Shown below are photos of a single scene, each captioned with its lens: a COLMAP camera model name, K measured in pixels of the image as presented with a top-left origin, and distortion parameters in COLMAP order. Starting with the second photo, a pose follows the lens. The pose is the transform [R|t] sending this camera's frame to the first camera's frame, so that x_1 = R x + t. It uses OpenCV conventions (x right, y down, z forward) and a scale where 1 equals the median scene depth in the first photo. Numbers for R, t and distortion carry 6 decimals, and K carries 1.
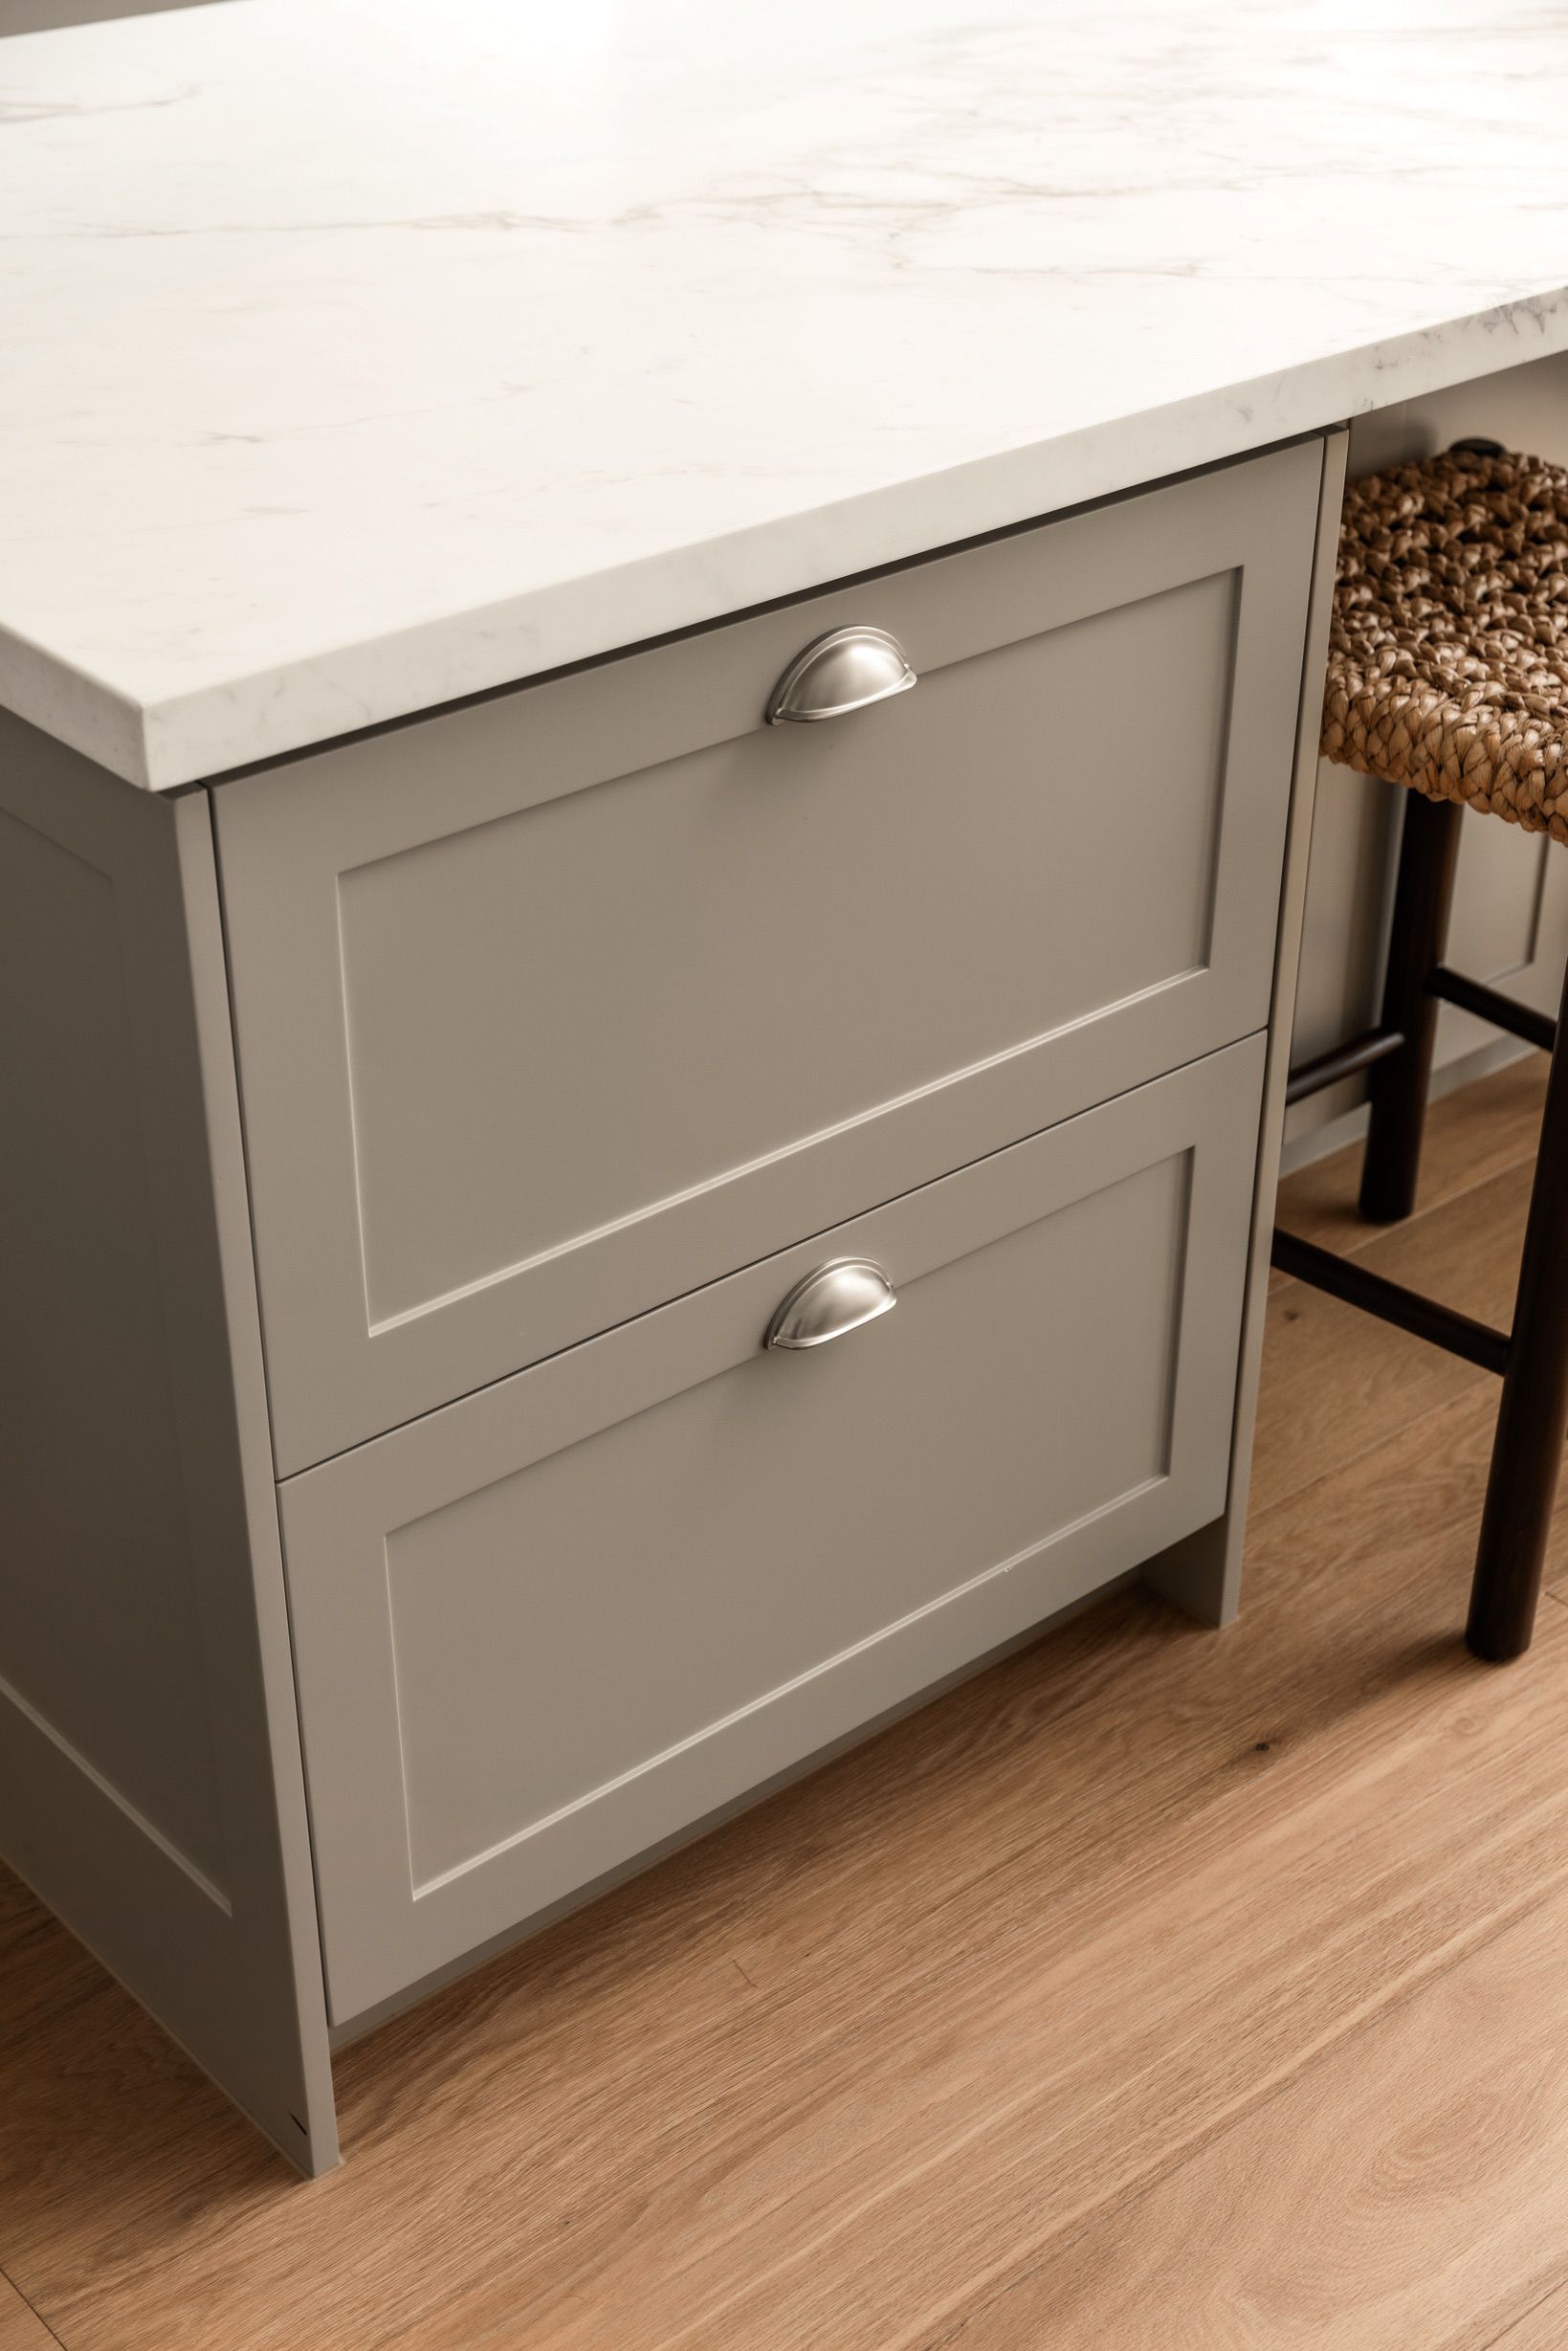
lens RADIAL K [[3291.6, 0, 784.0], [0, 3291.6, 1175.5], [0, 0, 1]] dist [0.008105, 0.004113]
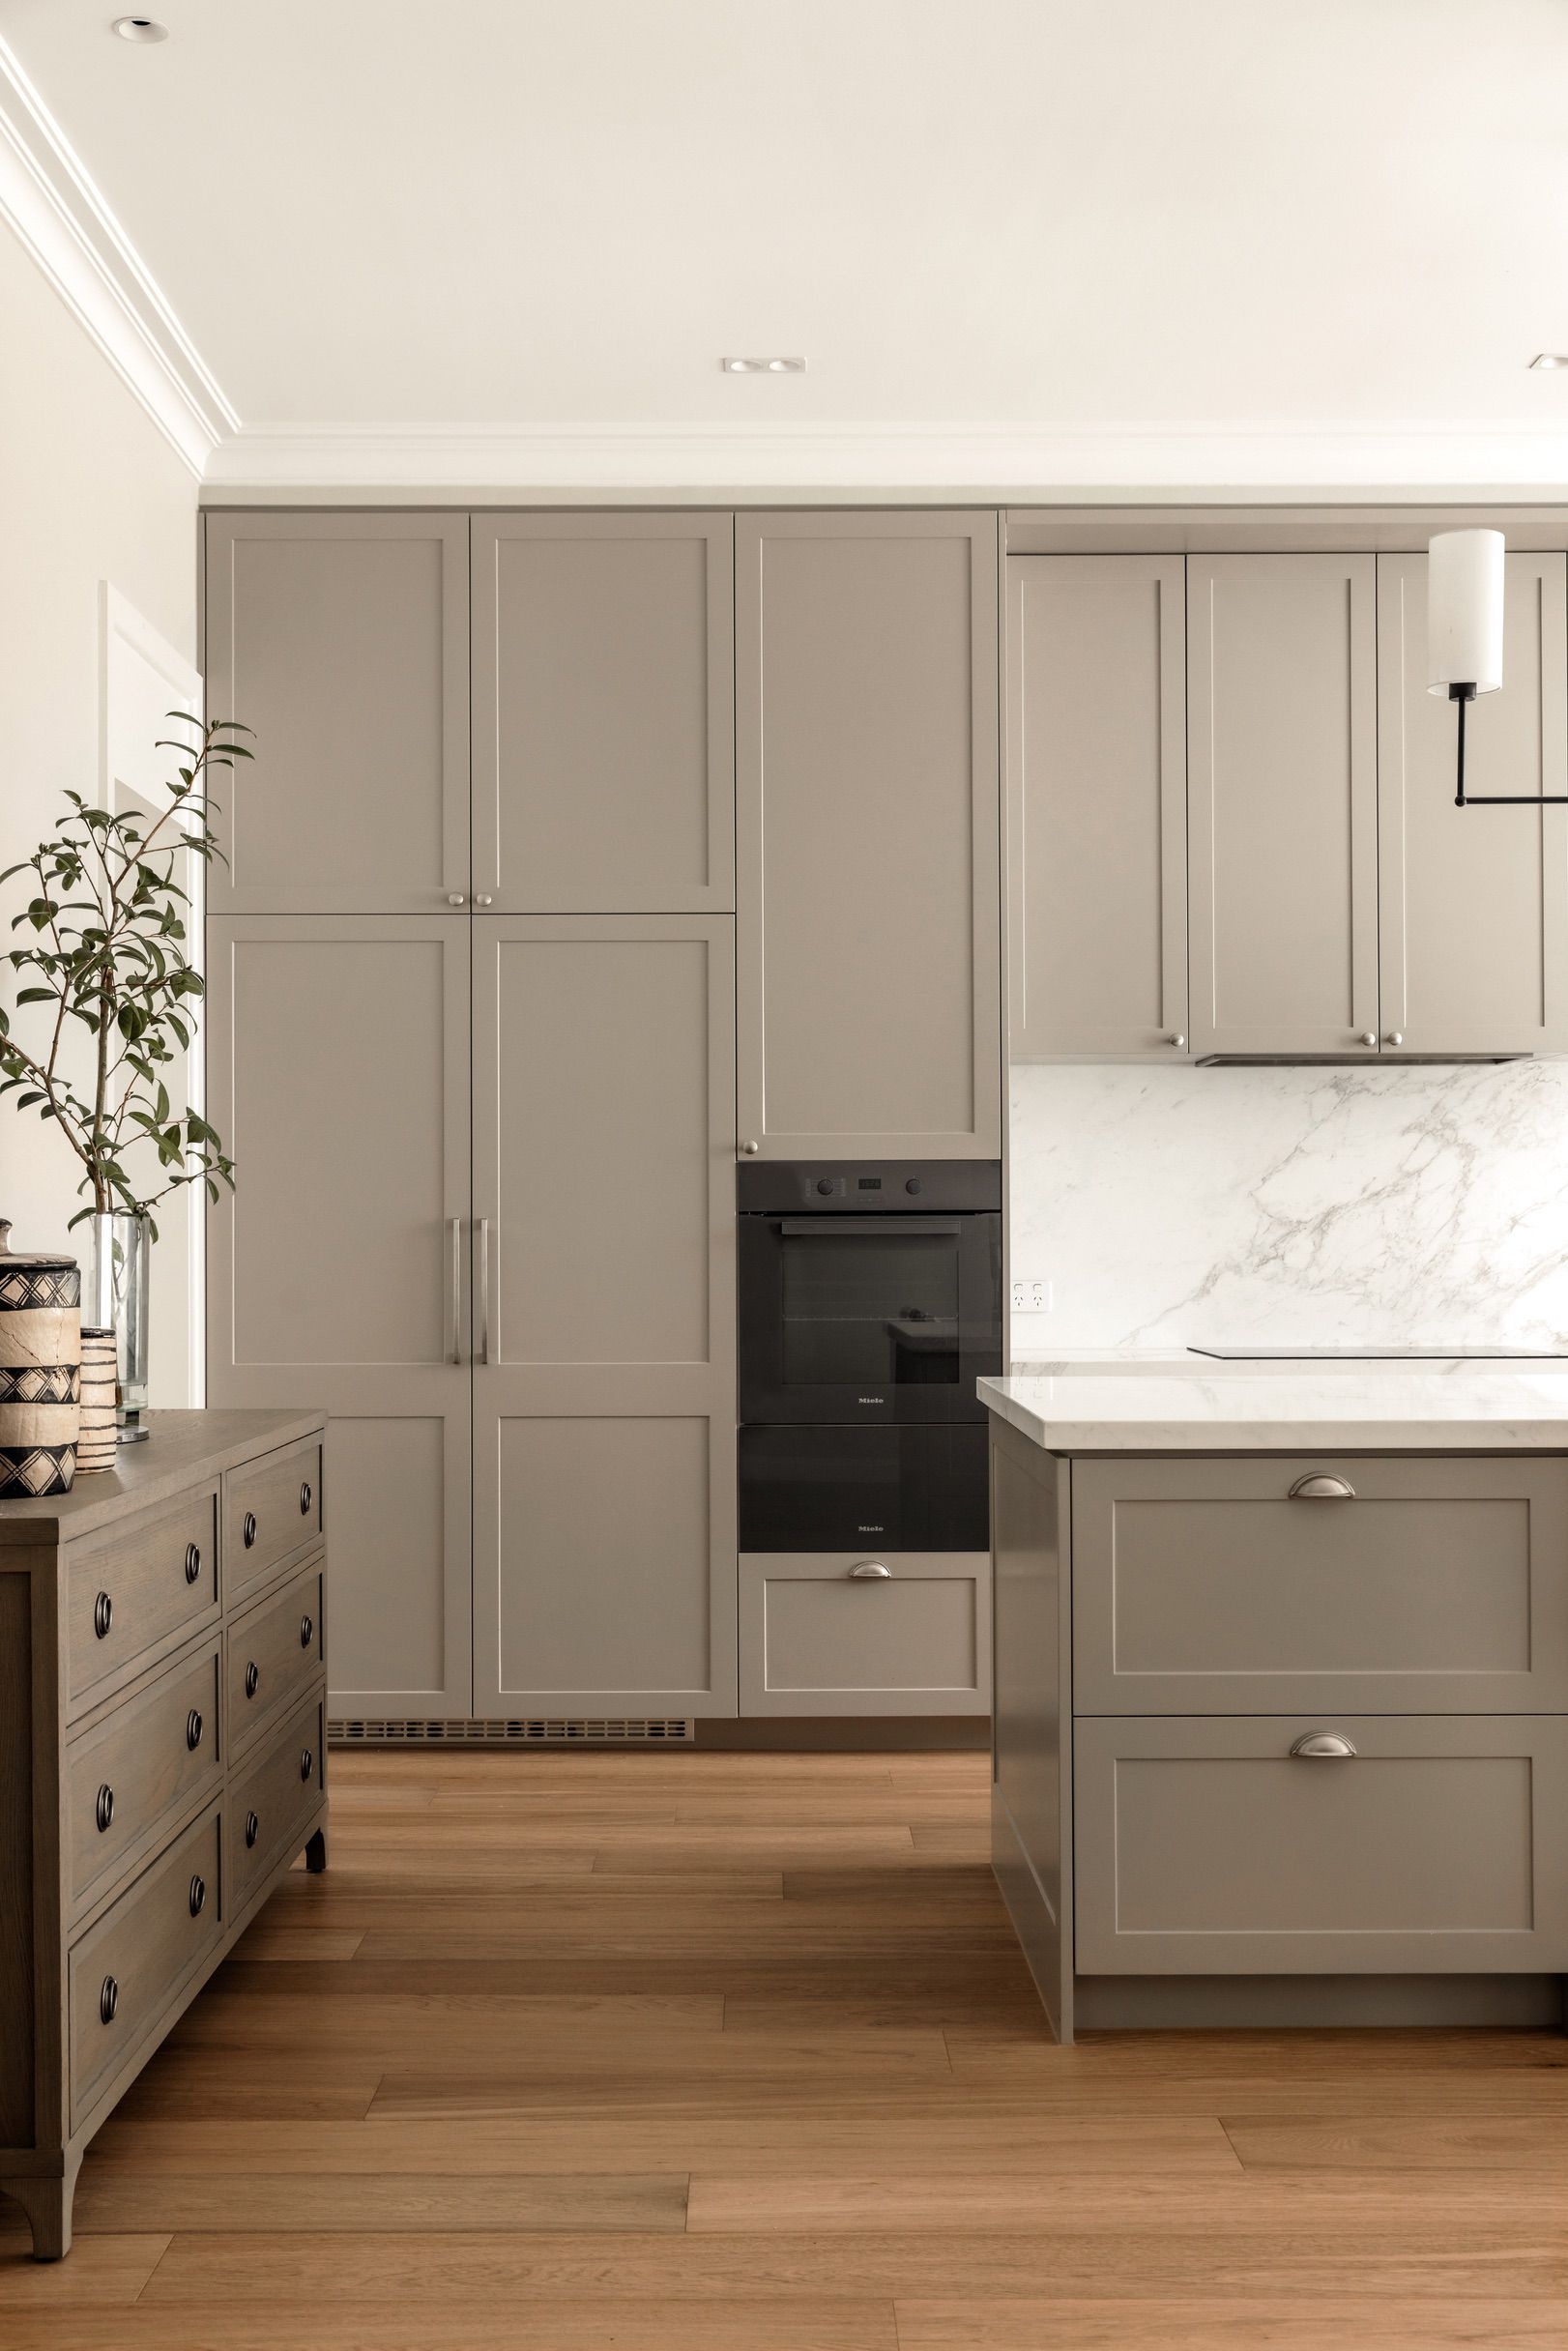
lens RADIAL K [[2890.9, 0, 784.0], [0, 2890.9, 1175.5], [0, 0, 1]] dist [0.011018, 0.036589]
pose [[0.761508, -0.018910, -0.647880, 1.200002], [-0.328894, 0.850052, -0.411388, 0.748133], [0.558511, 0.526359, 0.641102, -0.954094]]
